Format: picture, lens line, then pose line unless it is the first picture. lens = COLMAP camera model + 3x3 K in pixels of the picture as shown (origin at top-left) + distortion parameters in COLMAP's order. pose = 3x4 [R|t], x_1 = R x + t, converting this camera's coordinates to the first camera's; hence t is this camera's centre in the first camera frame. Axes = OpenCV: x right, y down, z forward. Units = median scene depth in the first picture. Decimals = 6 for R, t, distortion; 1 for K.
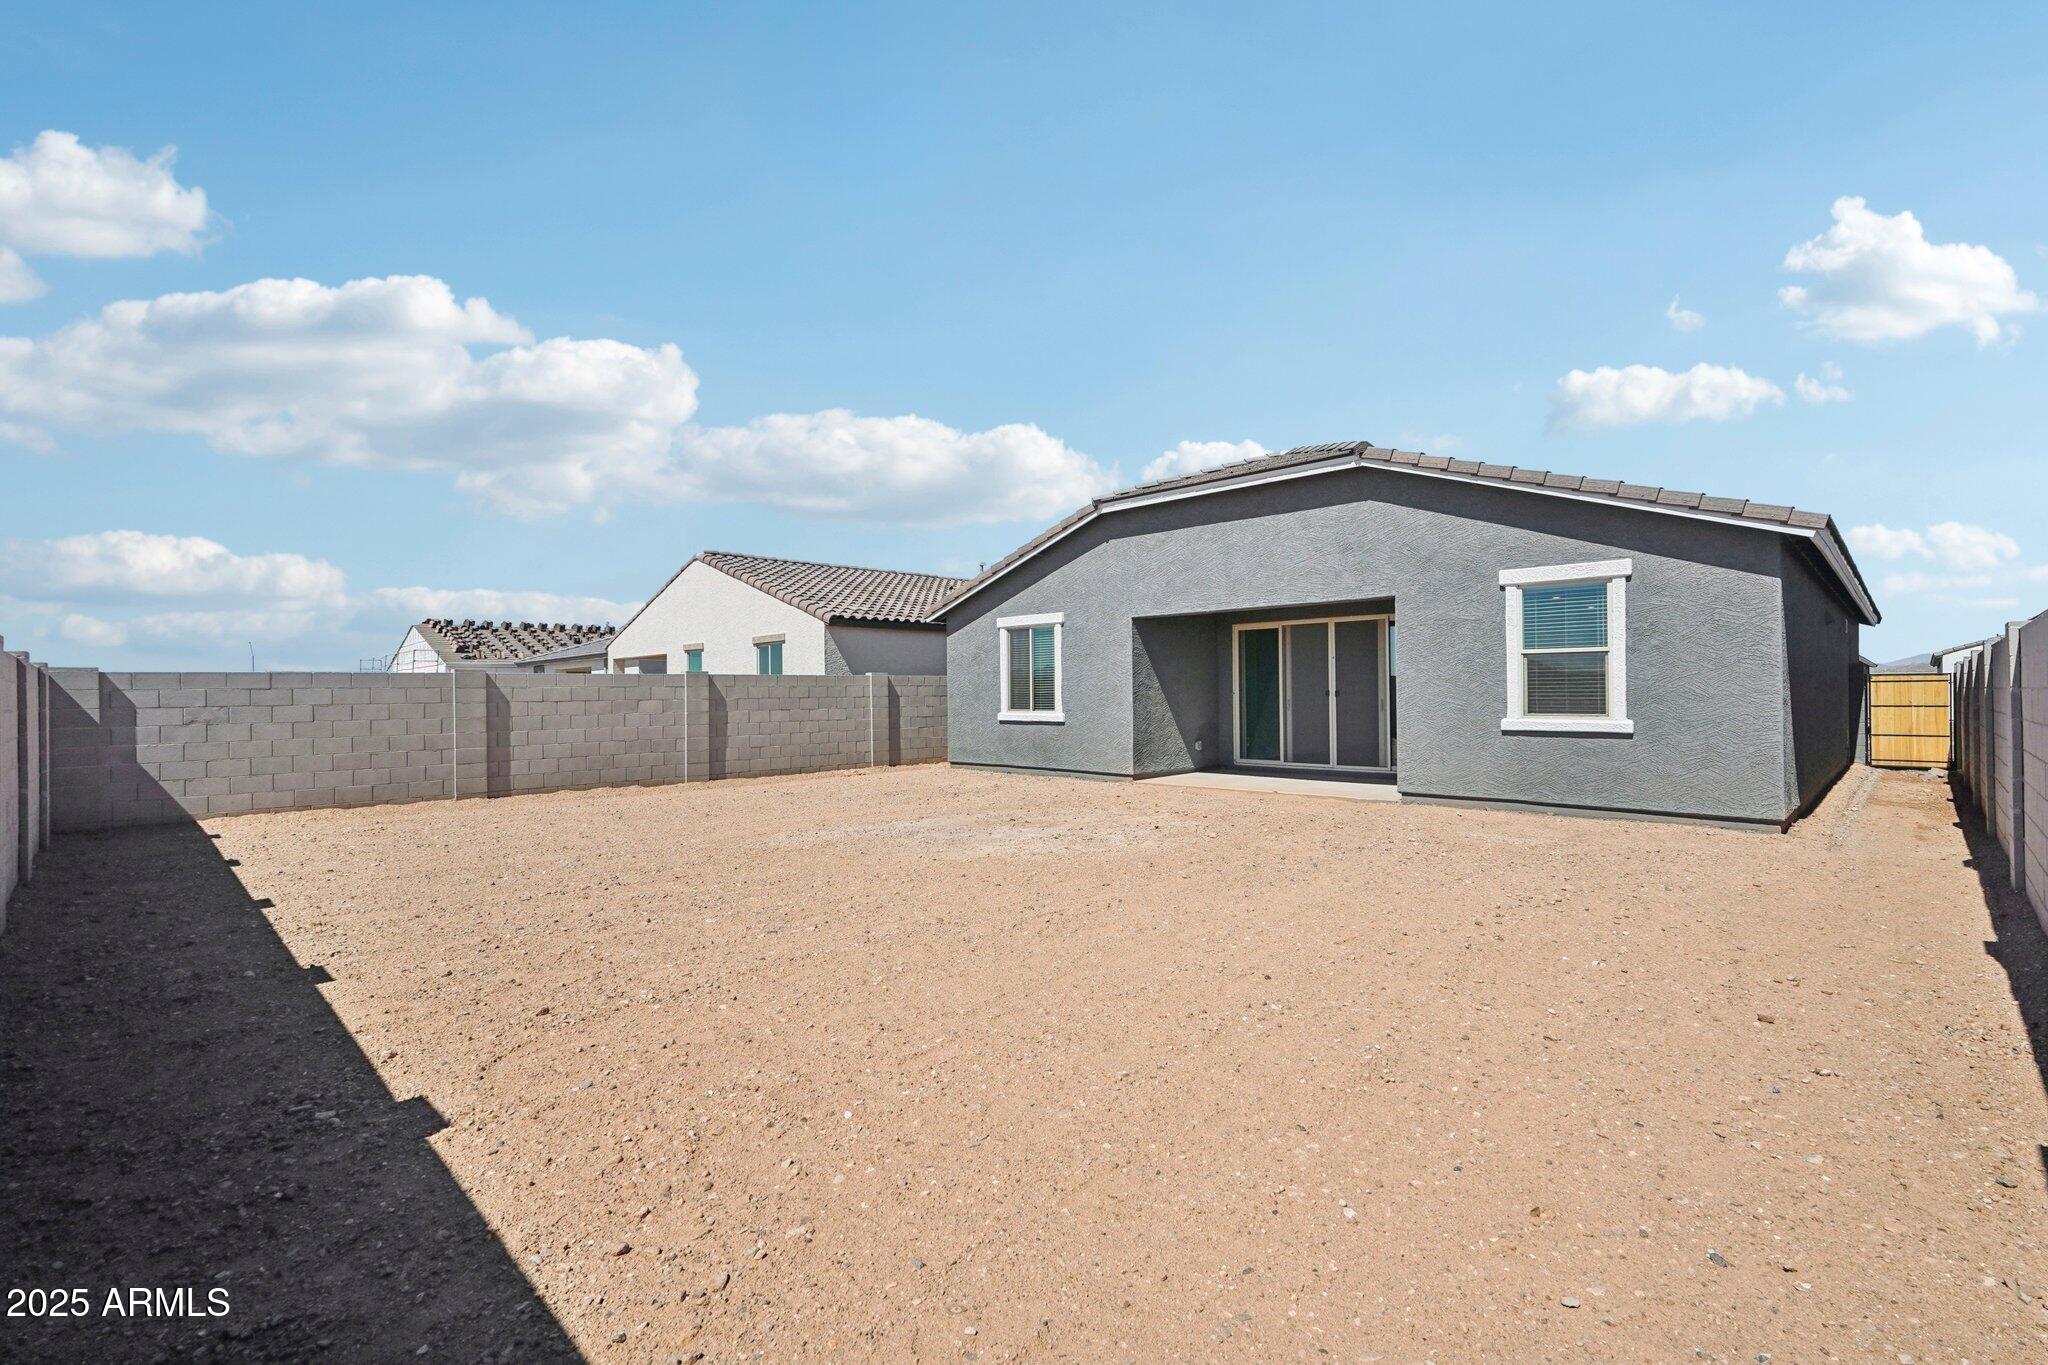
lens RADIAL K [[914.7, 0, 1024.9], [0, 914.7, 692.9], [0, 0, 1]] dist [0.004009, 0.000527]
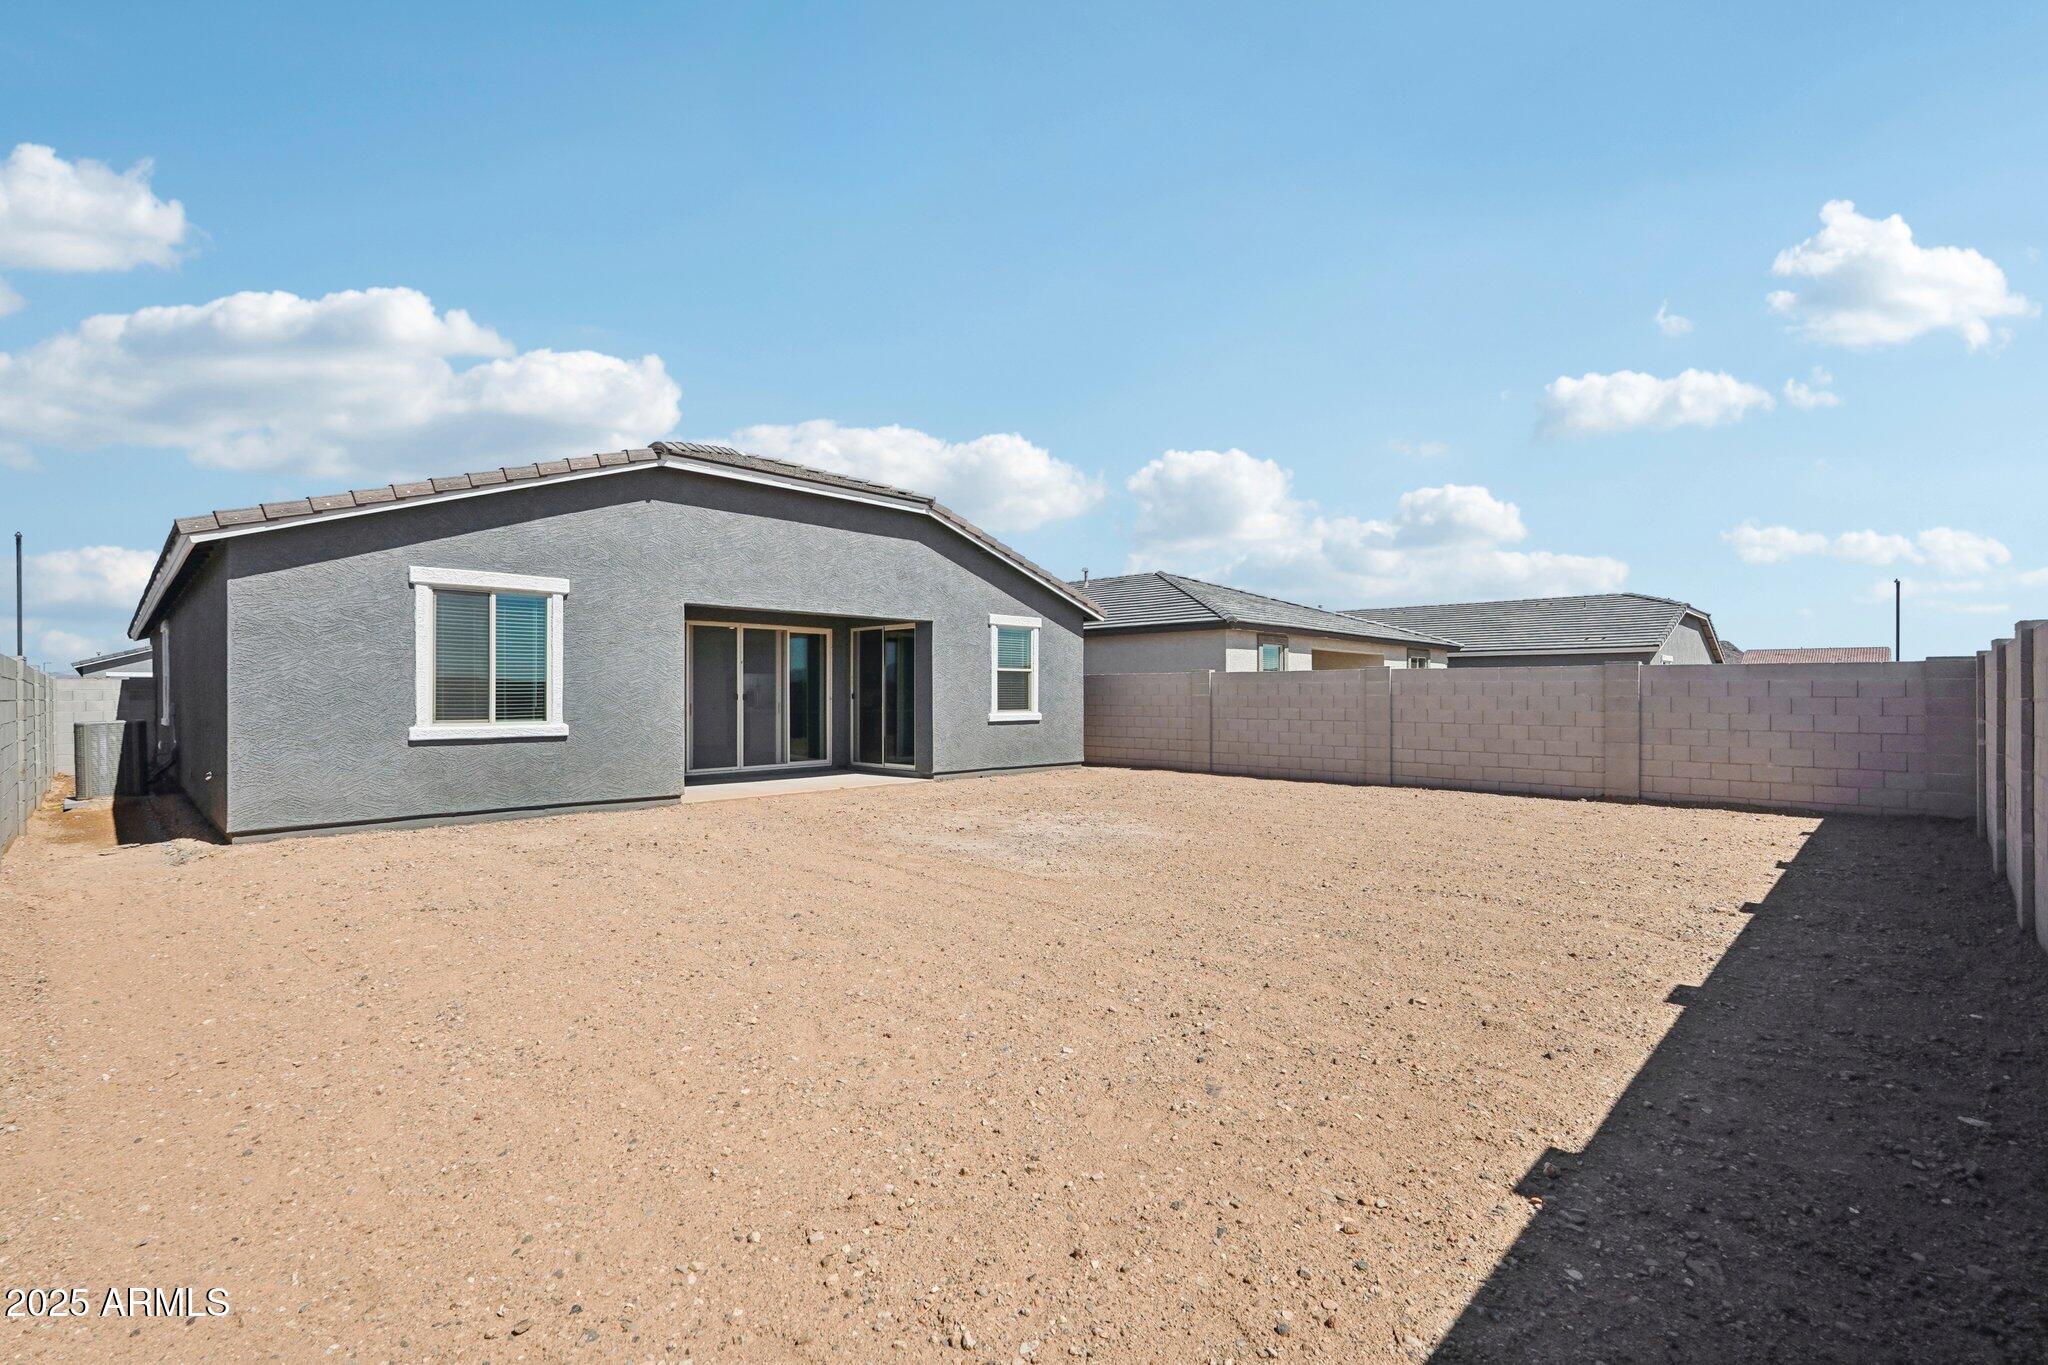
lens RADIAL K [[914.7, 0, 1024.9], [0, 914.7, 692.9], [0, 0, 1]] dist [0.004009, 0.000527]
pose [[-0.006645, 0.009794, 0.999930, -0.700145], [0.001913, 0.999950, -0.009781, 0.006591], [-0.999976, 0.001848, -0.006663, 0.695017]]
